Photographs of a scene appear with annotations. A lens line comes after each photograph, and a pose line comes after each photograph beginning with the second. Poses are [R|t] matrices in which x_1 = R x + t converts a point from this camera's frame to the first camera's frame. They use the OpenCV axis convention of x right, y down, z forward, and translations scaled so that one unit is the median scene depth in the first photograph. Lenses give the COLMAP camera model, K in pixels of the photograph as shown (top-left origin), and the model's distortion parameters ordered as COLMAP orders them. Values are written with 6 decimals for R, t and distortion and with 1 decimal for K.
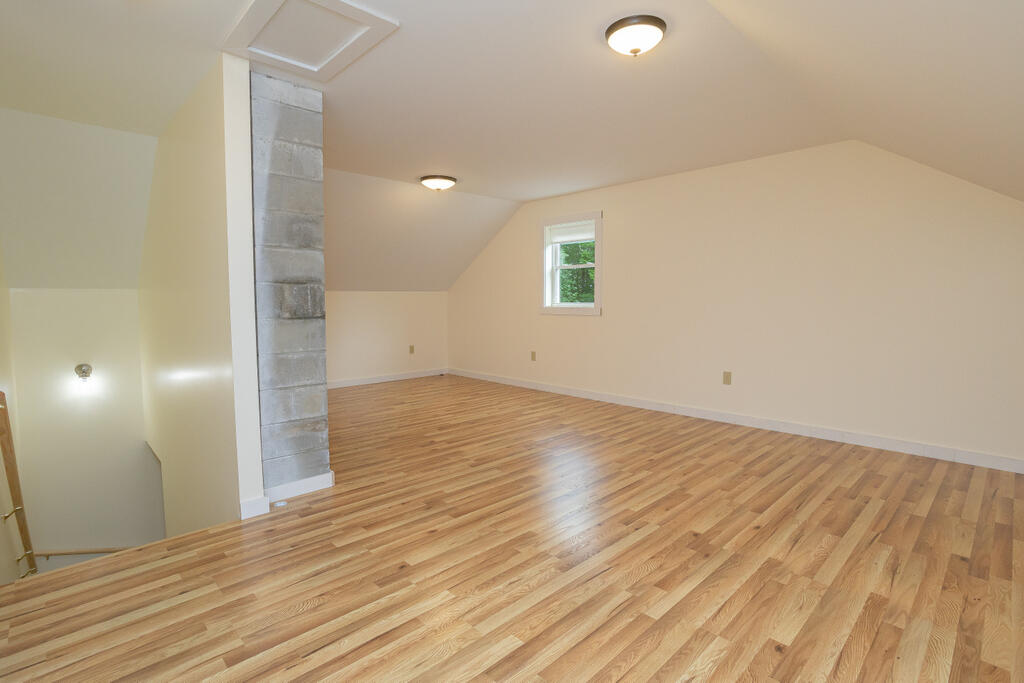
lens RADIAL K [[495.1, 0, 506.7], [0, 495.1, 345.4], [0, 0, 1]] dist [-0.036007, 0.025692]
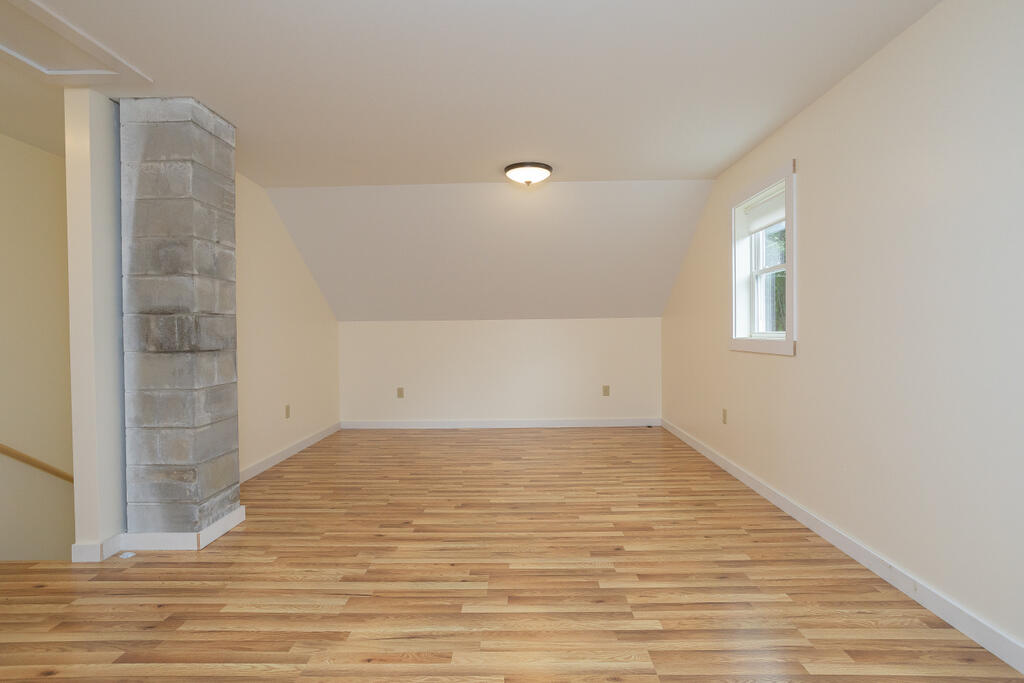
lens RADIAL K [[495.1, 0, 506.7], [0, 495.1, 345.4], [0, 0, 1]] dist [-0.036007, 0.025692]
pose [[0.711764, 0.010379, -0.702342, 0.643447], [-0.052752, 0.997857, -0.038714, -0.064508], [0.700435, 0.064605, 0.710787, 0.785977]]
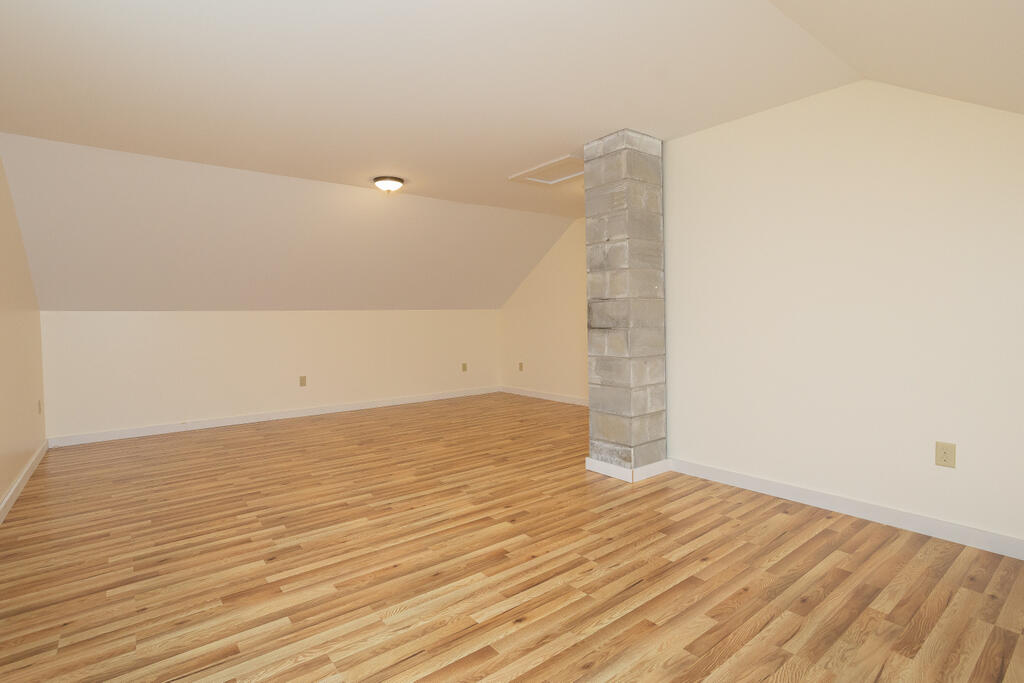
lens RADIAL K [[520.8, 0, 507.1], [0, 520.8, 331.0], [0, 0, 1]] dist [-0.029653, 0.032159]
pose [[-0.995210, 0.020581, 0.095572, -0.301307], [0.031620, 0.992807, 0.115472, -0.208081], [-0.092508, 0.117941, -0.988702, 2.332182]]
